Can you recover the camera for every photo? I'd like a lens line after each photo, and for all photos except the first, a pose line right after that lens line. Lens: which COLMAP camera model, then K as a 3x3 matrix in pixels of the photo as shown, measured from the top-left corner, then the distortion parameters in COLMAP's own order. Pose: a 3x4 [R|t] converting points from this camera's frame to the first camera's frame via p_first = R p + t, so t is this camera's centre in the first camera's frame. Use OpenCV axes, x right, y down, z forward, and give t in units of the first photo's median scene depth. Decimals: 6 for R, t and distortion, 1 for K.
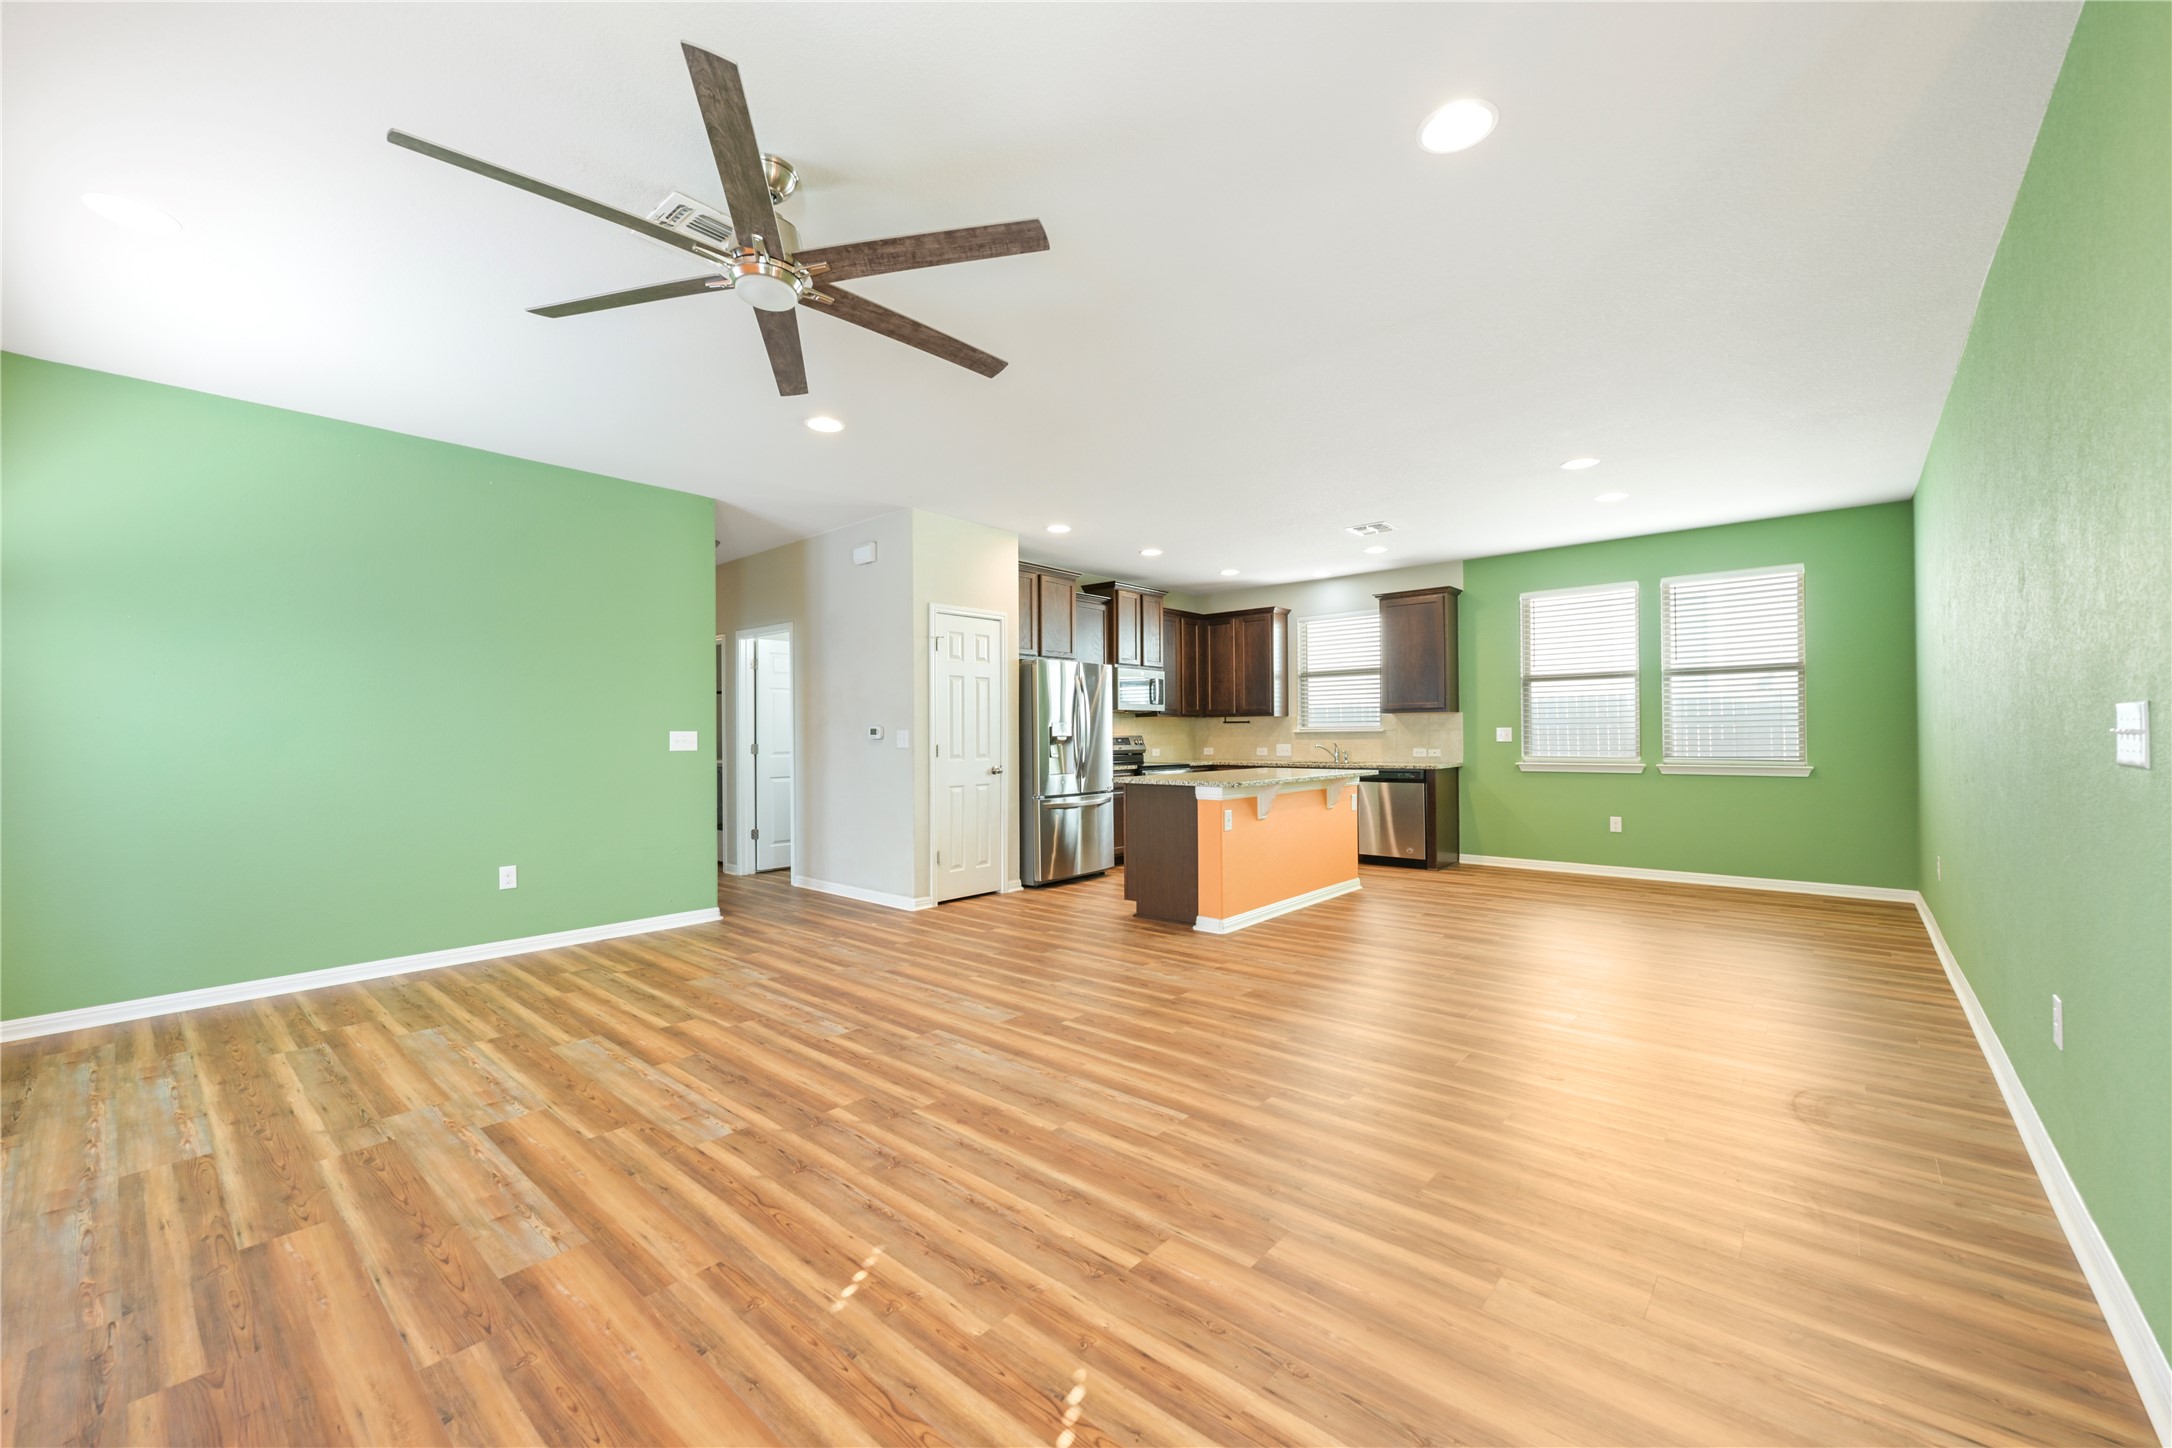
lens RADIAL K [[862.0, 0, 1086.0], [0, 862.0, 724.0], [0, 0, 1]] dist [-0.000472, -0.000025]
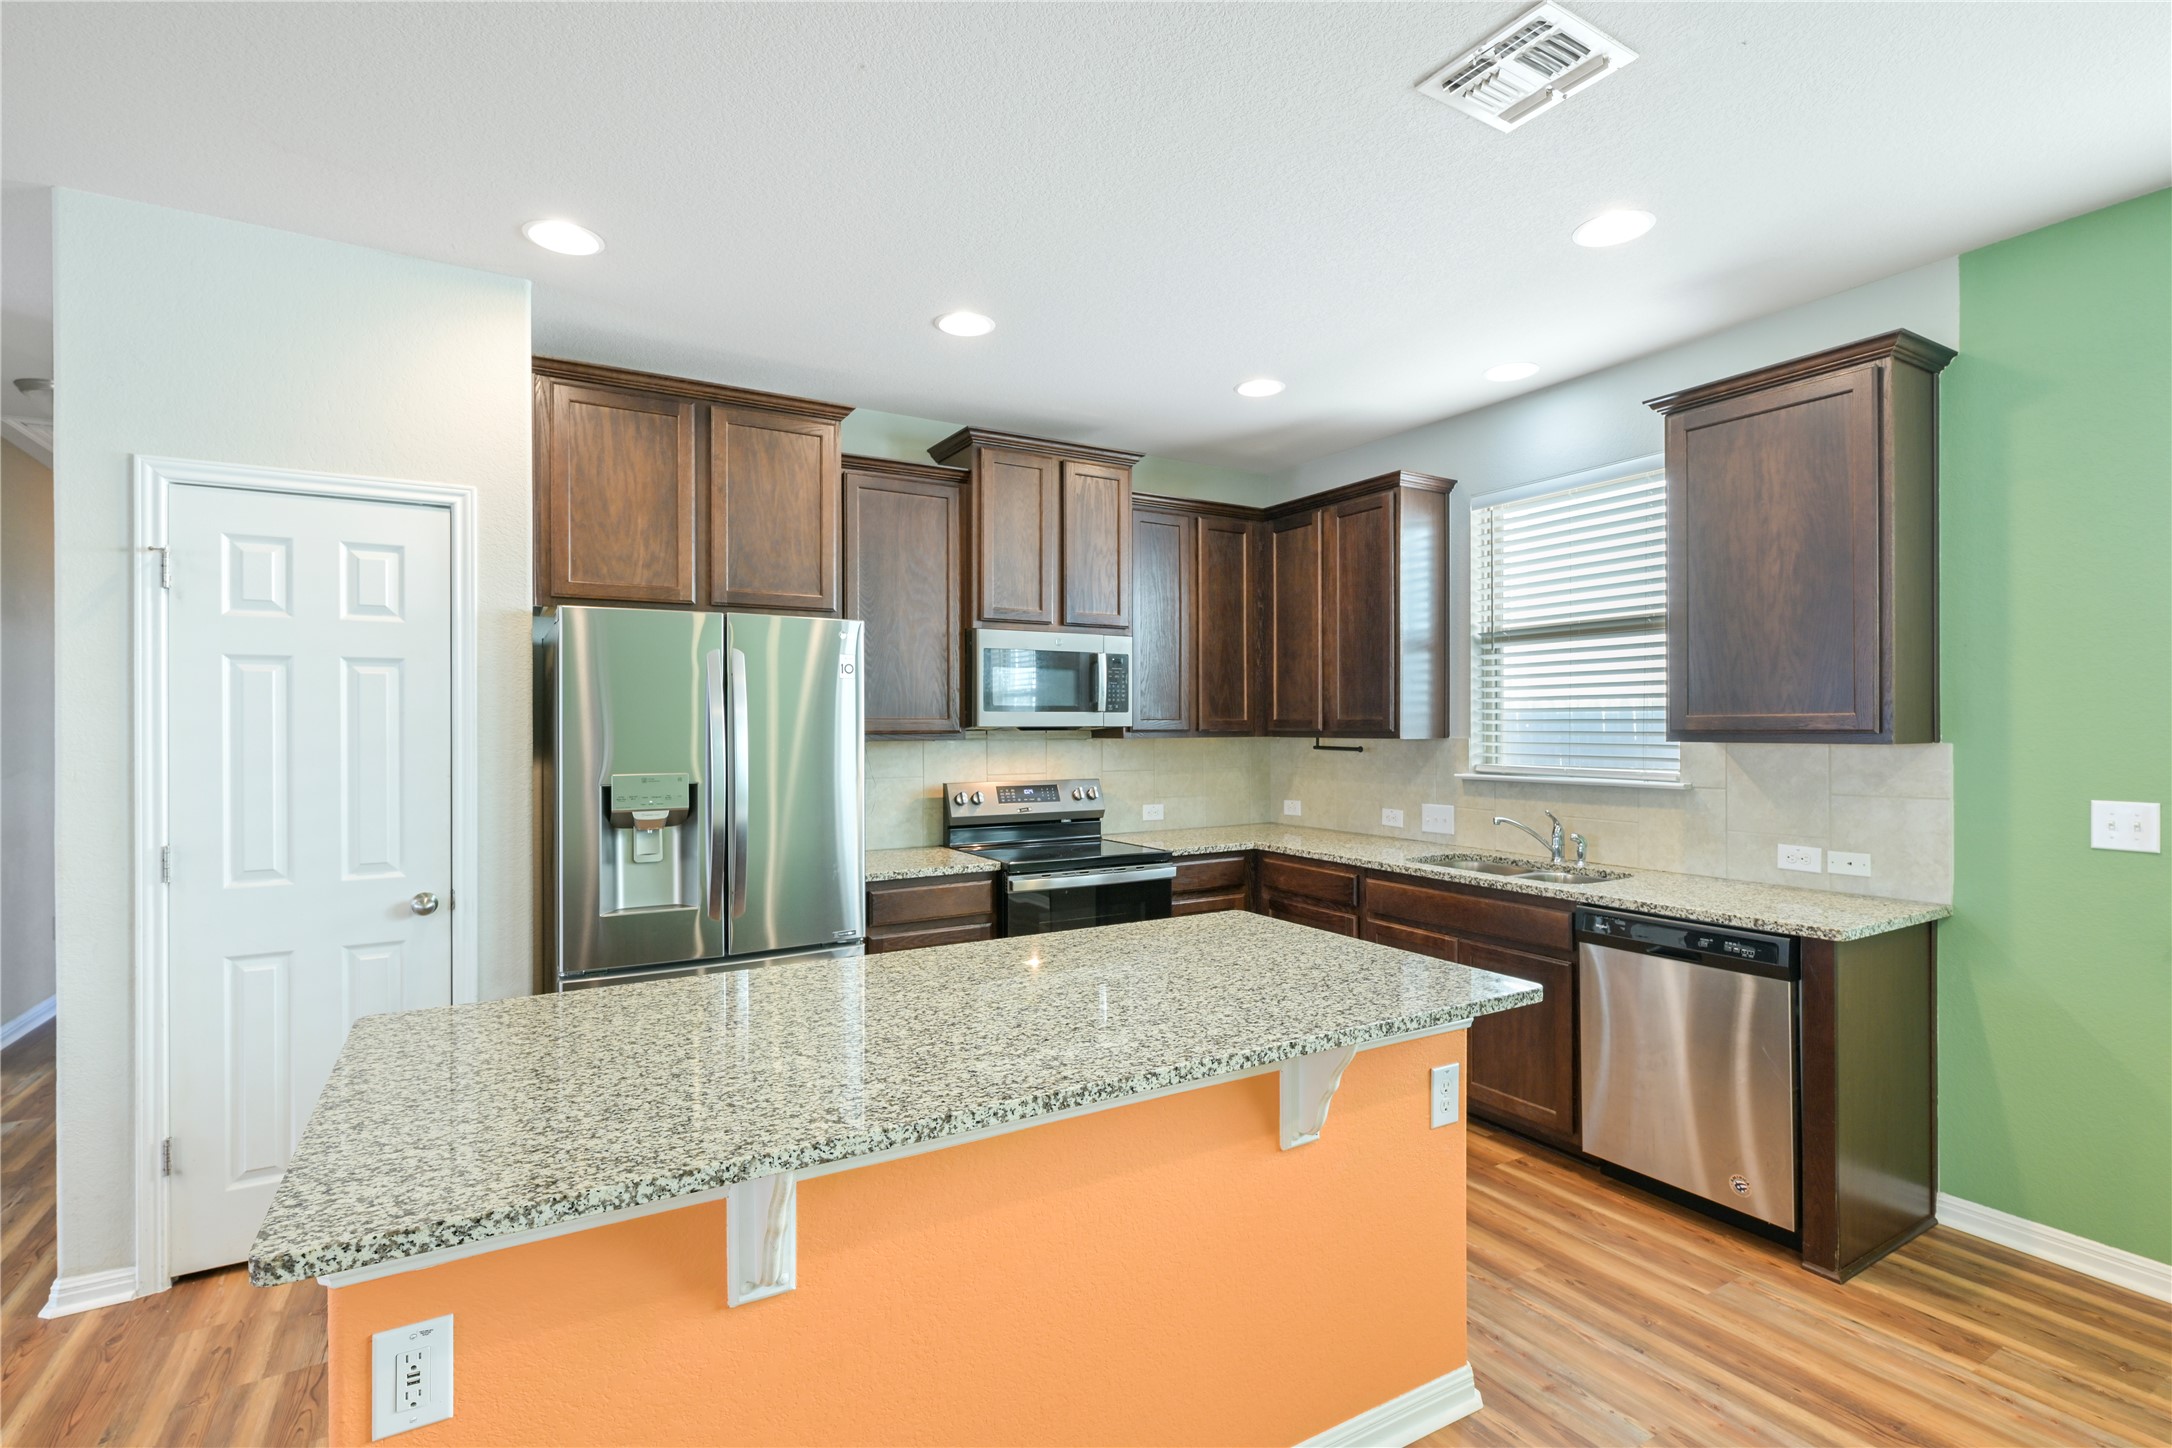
lens RADIAL K [[1008.2, 0, 1086.0], [0, 1008.2, 724.0], [0, 0, 1]] dist [0.002200, 0.000785]
pose [[0.950167, 0.004130, -0.311713, 0.229571], [-0.000139, 0.999918, 0.012828, -0.022956], [0.311740, -0.012145, 0.950090, 0.504426]]
